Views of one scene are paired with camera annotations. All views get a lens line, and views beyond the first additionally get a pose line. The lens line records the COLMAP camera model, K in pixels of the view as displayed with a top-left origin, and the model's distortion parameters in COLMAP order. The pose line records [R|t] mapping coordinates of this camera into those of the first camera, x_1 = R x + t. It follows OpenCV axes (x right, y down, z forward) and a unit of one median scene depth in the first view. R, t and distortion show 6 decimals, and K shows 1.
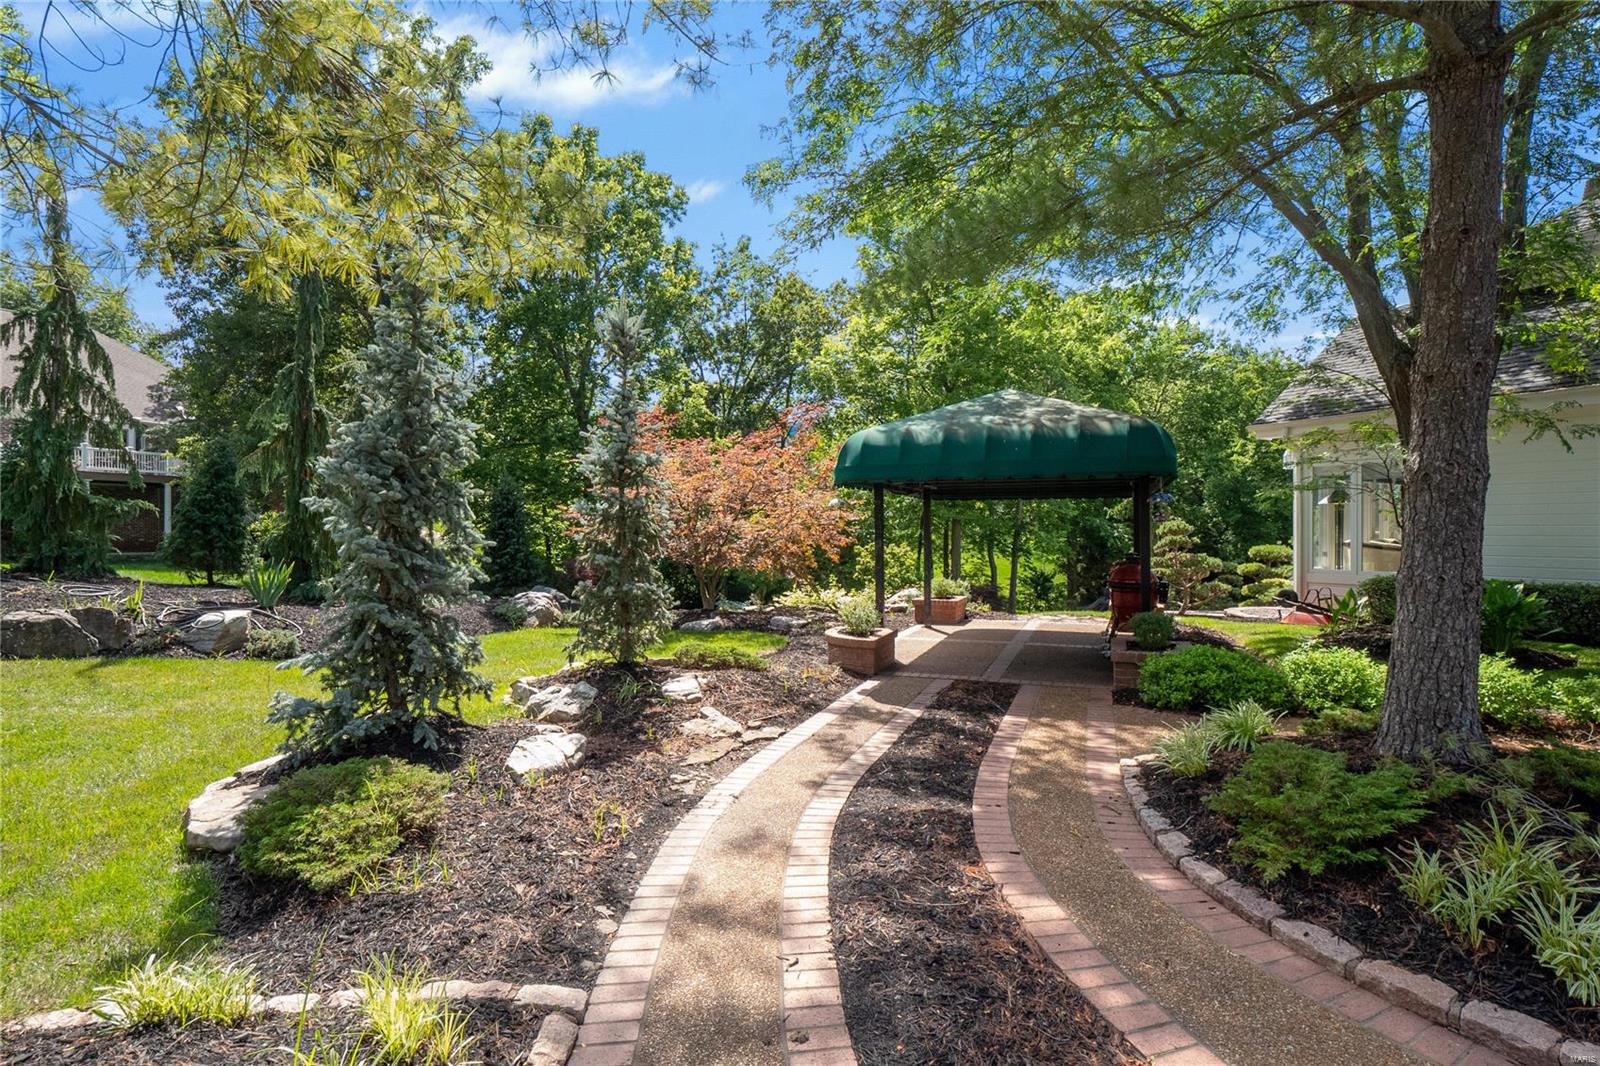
lens RADIAL K [[736.9, 0, 802.1], [0, 736.9, 535.5], [0, 0, 1]] dist [-0.014889, 0.001731]
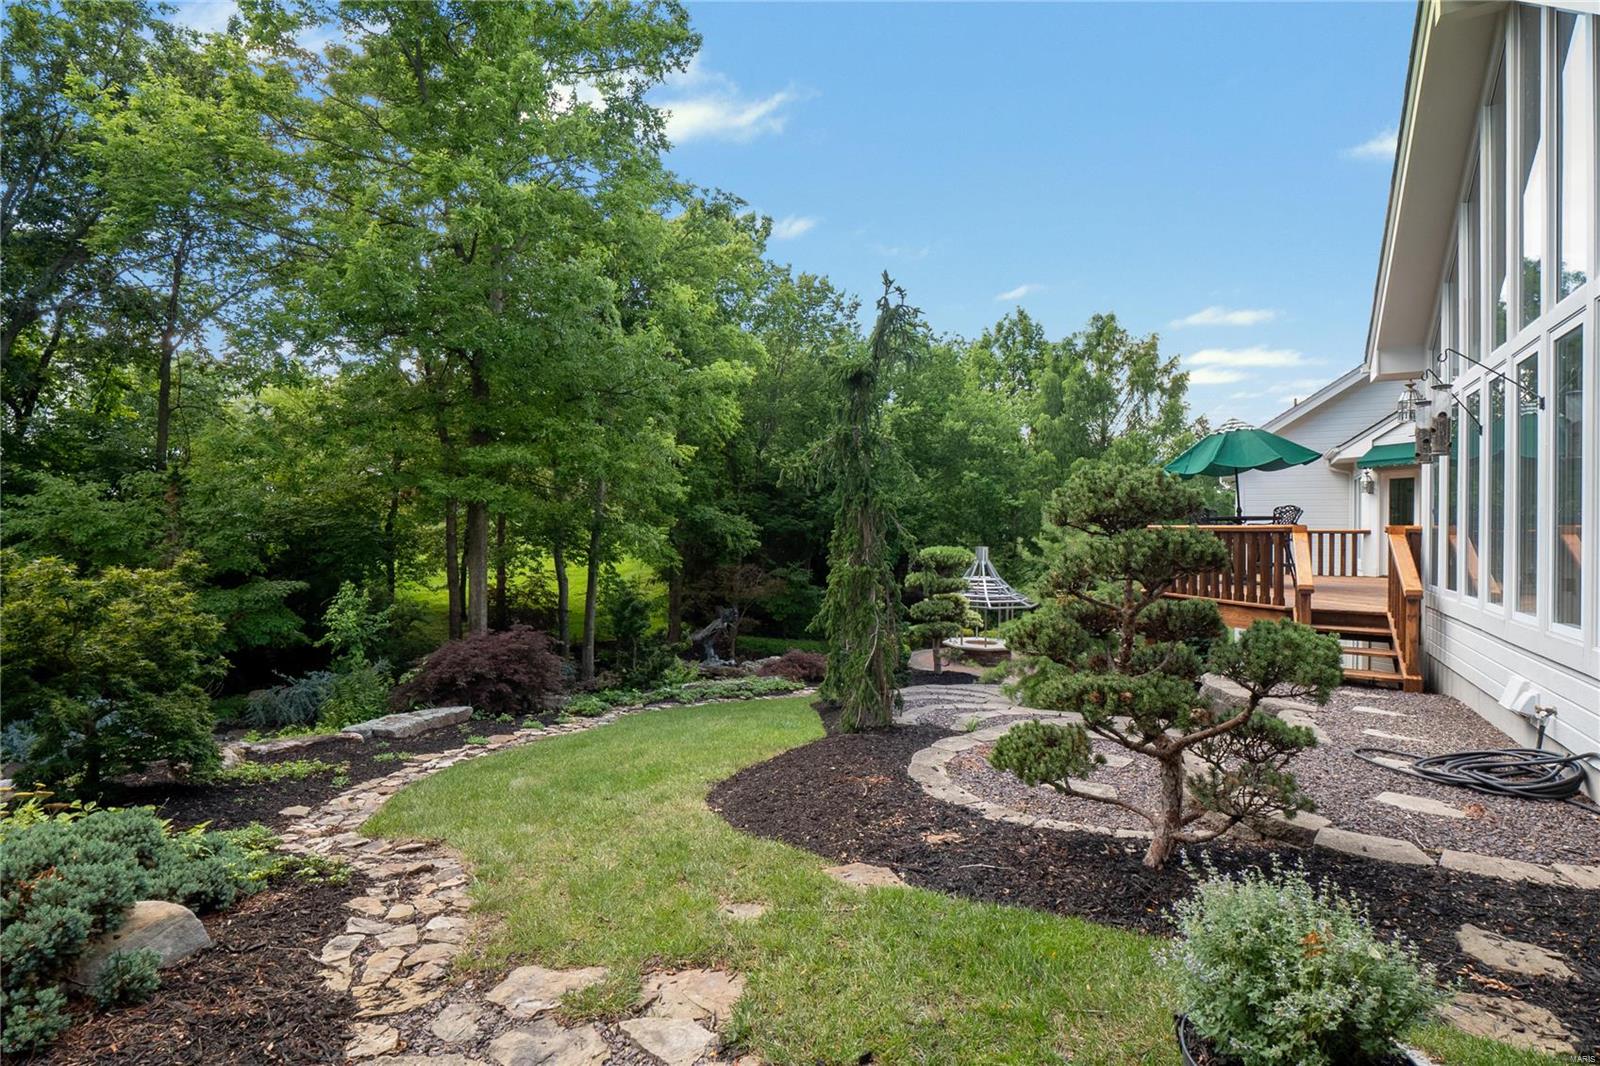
lens RADIAL K [[736.9, 0, 799.4], [0, 736.9, 535.5], [0, 0, 1]] dist [-0.014889, 0.001731]
pose [[0.863502, 0.002493, 0.504338, 0.117102], [-0.004736, 0.999984, 0.003165, 0.000913], [-0.504322, -0.005121, 0.863500, 0.341687]]
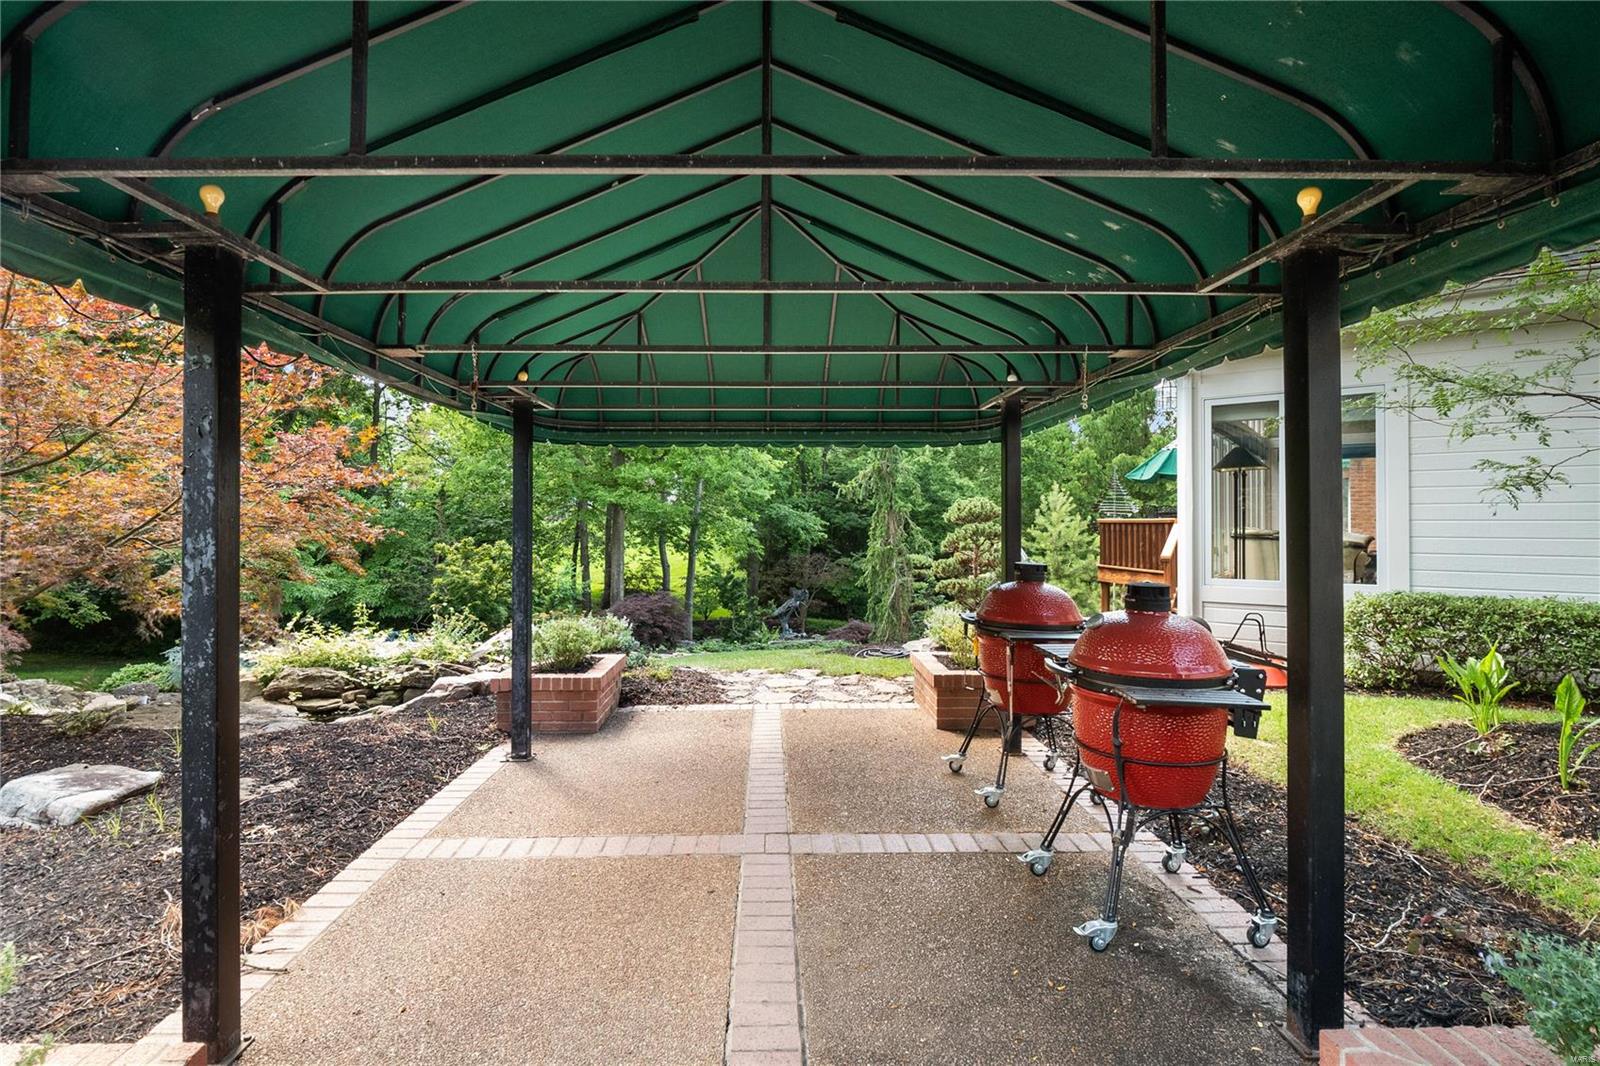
lens RADIAL K [[736.9, 0, 801.0], [0, 736.9, 525.7], [0, 0, 1]] dist [-0.014889, 0.001731]
pose [[0.903969, -0.002058, 0.427593, 0.050392], [0.002819, 0.999995, -0.001146, 0.000886], [-0.427588, 0.002242, 0.903971, 0.213989]]
